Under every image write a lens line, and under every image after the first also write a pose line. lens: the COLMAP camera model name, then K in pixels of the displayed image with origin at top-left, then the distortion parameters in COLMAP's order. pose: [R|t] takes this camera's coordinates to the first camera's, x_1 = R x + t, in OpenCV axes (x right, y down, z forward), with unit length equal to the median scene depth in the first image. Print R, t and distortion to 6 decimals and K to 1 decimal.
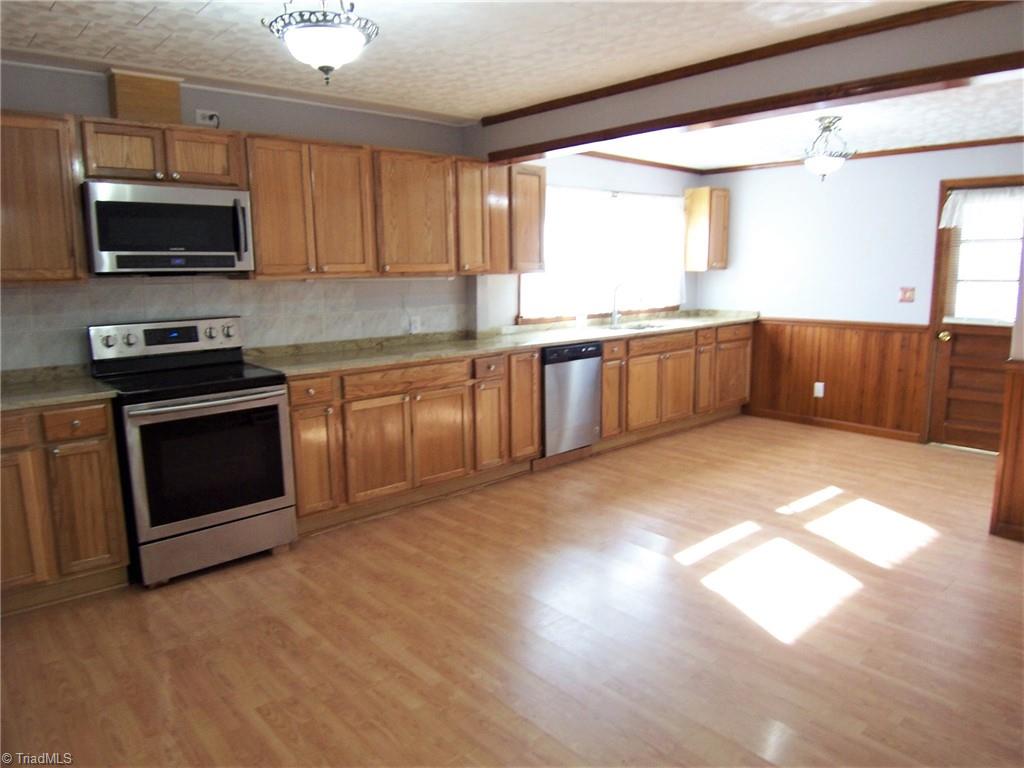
lens RADIAL K [[692.8, 0, 499.6], [0, 692.8, 382.9], [0, 0, 1]] dist [0.000061, -0.053368]
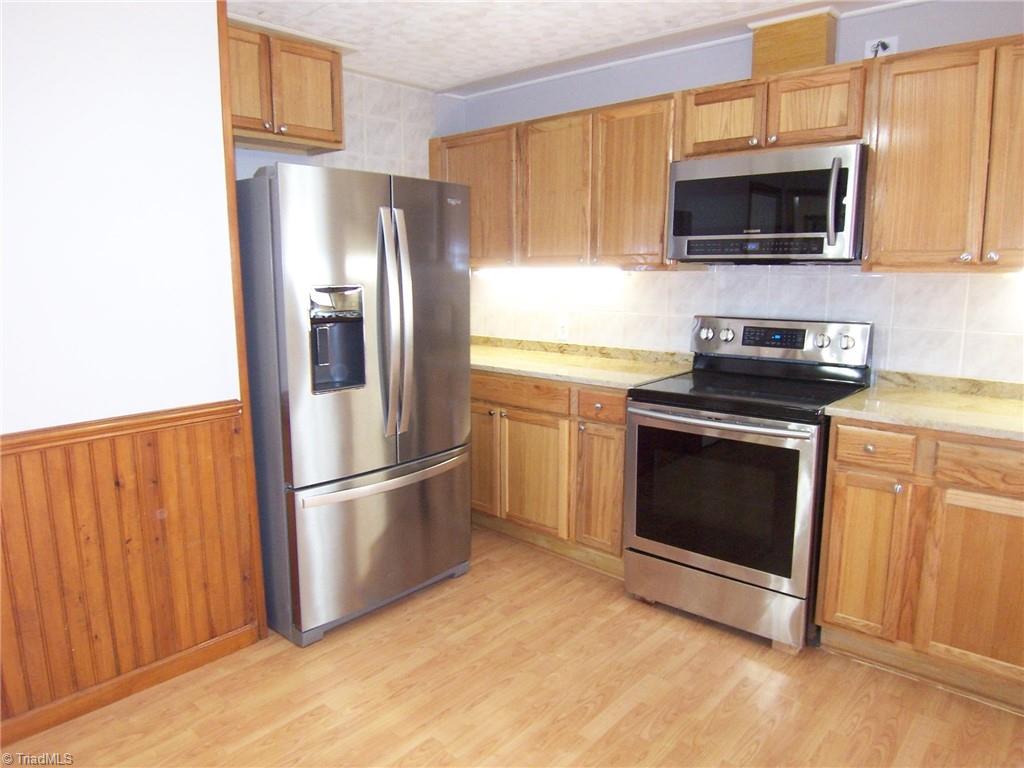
lens RADIAL K [[692.8, 0, 499.6], [0, 692.8, 382.9], [0, 0, 1]] dist [0.000061, -0.053368]
pose [[0.123847, 0.174507, -0.976836, 0.311221], [-0.165025, 0.974328, 0.153137, -0.091830], [0.978483, 0.142237, 0.149465, 0.592387]]
